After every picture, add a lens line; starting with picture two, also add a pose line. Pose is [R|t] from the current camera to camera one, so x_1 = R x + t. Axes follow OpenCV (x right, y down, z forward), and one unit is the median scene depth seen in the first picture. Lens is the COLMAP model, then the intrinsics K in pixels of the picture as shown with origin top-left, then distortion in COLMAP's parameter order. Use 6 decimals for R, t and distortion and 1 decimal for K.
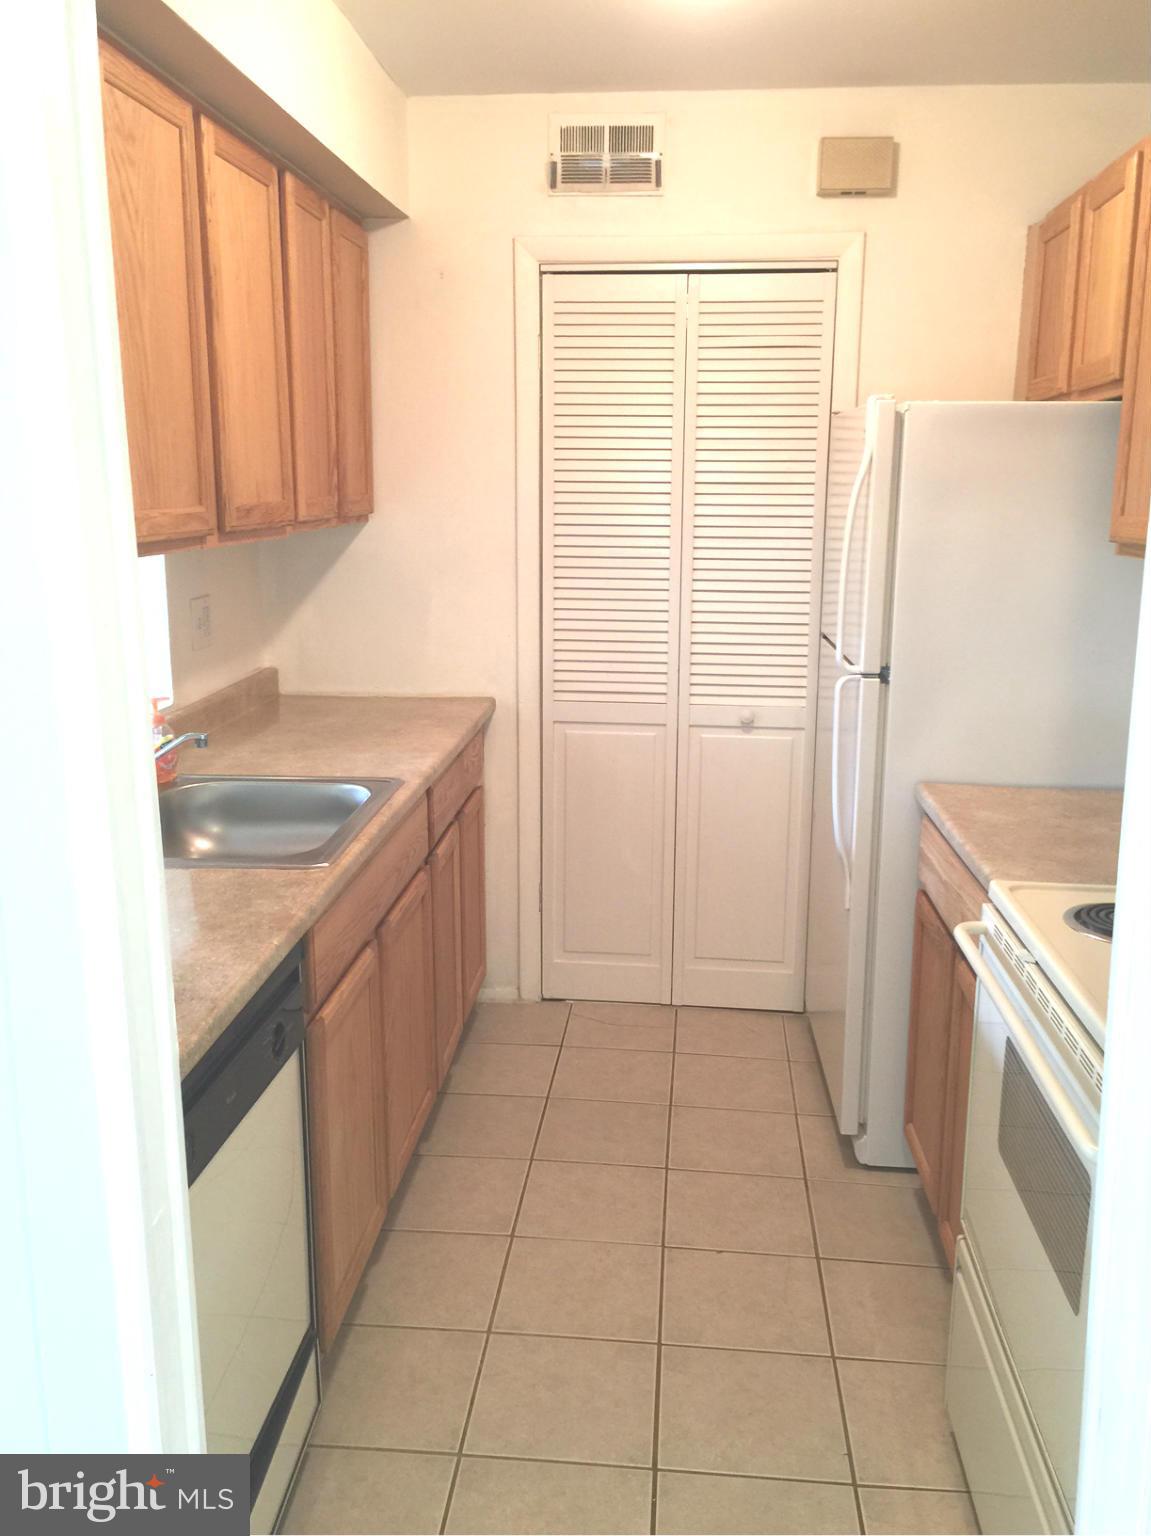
lens RADIAL K [[1359.5, 0, 583.8], [0, 1359.5, 754.0], [0, 0, 1]] dist [0.102195, -0.153365]
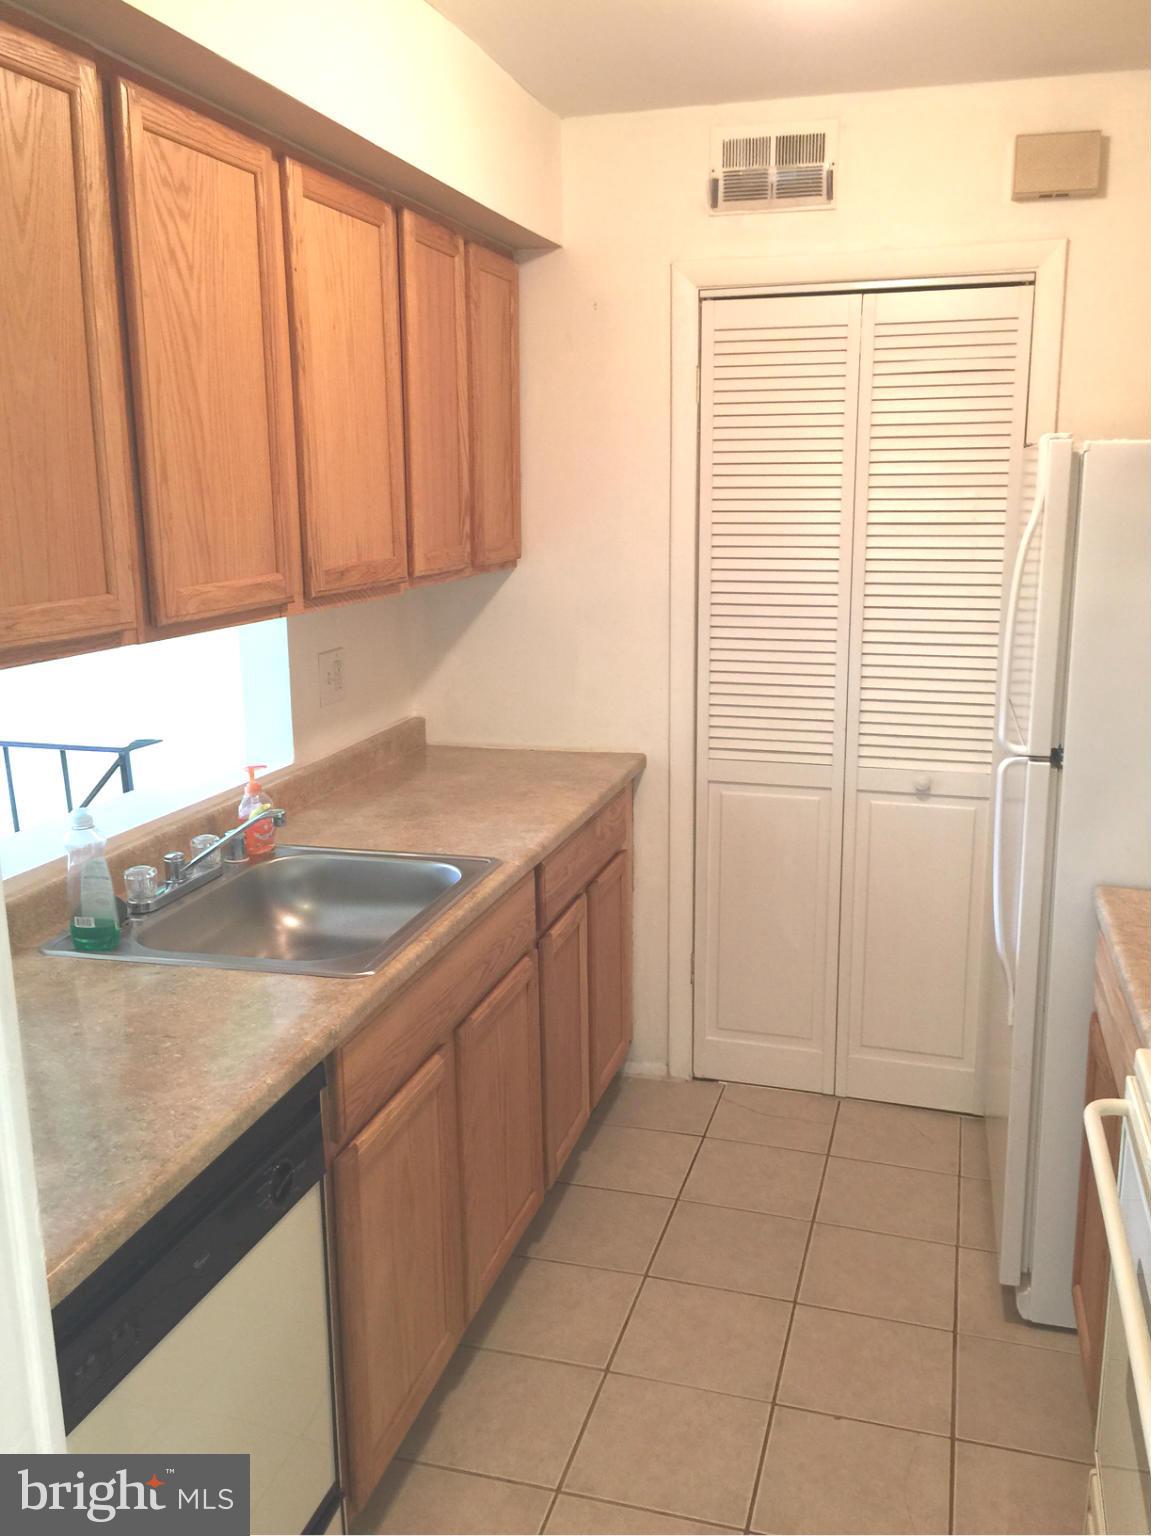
lens RADIAL K [[1359.5, 0, 583.8], [0, 1359.5, 754.0], [0, 0, 1]] dist [0.102195, -0.153365]
pose [[0.982058, 0.024863, -0.186932, 0.084905], [-0.025579, 0.999672, -0.001417, -0.048771], [0.186835, 0.006173, 0.982372, 0.094807]]
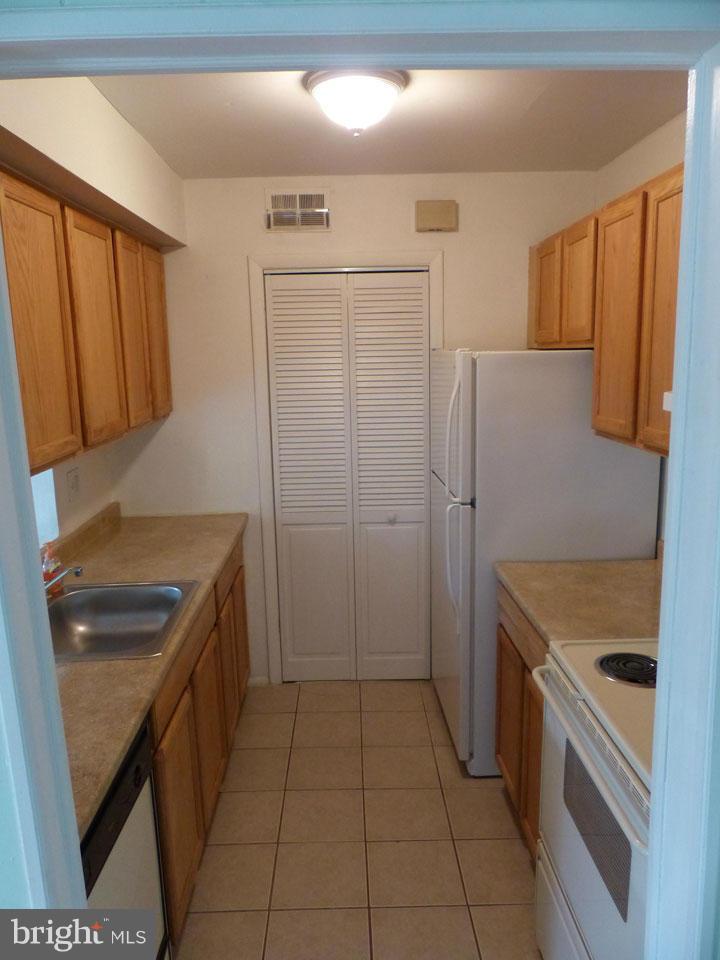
lens RADIAL K [[738.8, 0, 360.0], [0, 738.8, 480.0], [0, 0, 1]] dist [-0.023584, 0.049139]
pose [[0.993839, -0.047937, 0.099935, -0.018658], [0.050064, 0.998567, -0.018891, -0.072999], [-0.098886, 0.023778, 0.994815, 0.057570]]
